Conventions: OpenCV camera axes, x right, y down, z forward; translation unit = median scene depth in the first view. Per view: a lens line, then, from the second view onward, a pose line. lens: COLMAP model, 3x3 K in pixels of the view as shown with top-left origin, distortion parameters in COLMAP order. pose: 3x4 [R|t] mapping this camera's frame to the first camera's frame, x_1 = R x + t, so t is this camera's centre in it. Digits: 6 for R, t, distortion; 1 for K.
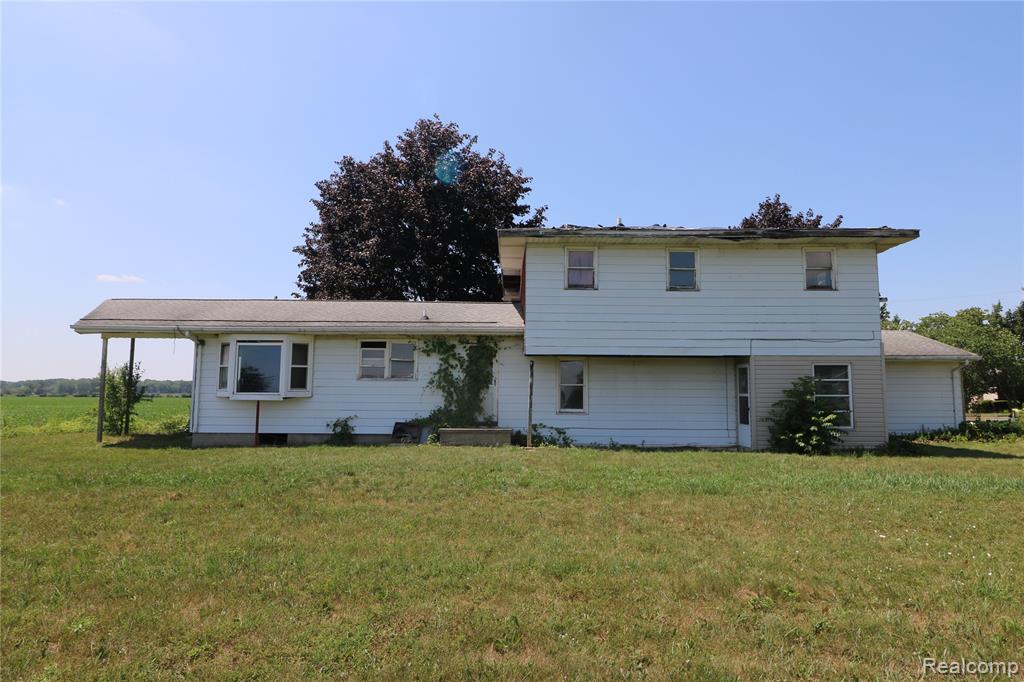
lens RADIAL K [[669.1, 0, 515.0], [0, 669.1, 339.2], [0, 0, 1]] dist [-0.009369, -0.001646]
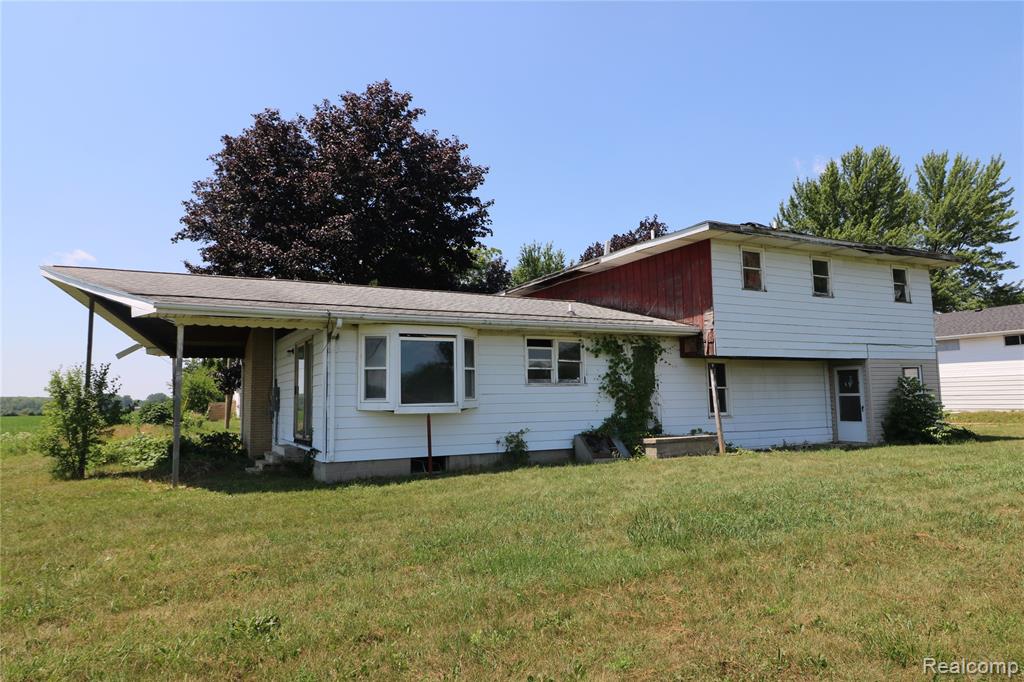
lens RADIAL K [[669.1, 0, 512.5], [0, 669.1, 339.4], [0, 0, 1]] dist [-0.009369, -0.001646]
pose [[0.885695, 0.020664, 0.463808, -0.637443], [-0.014506, 0.999753, -0.016841, 0.018795], [-0.464042, 0.008188, 0.885775, 0.279837]]
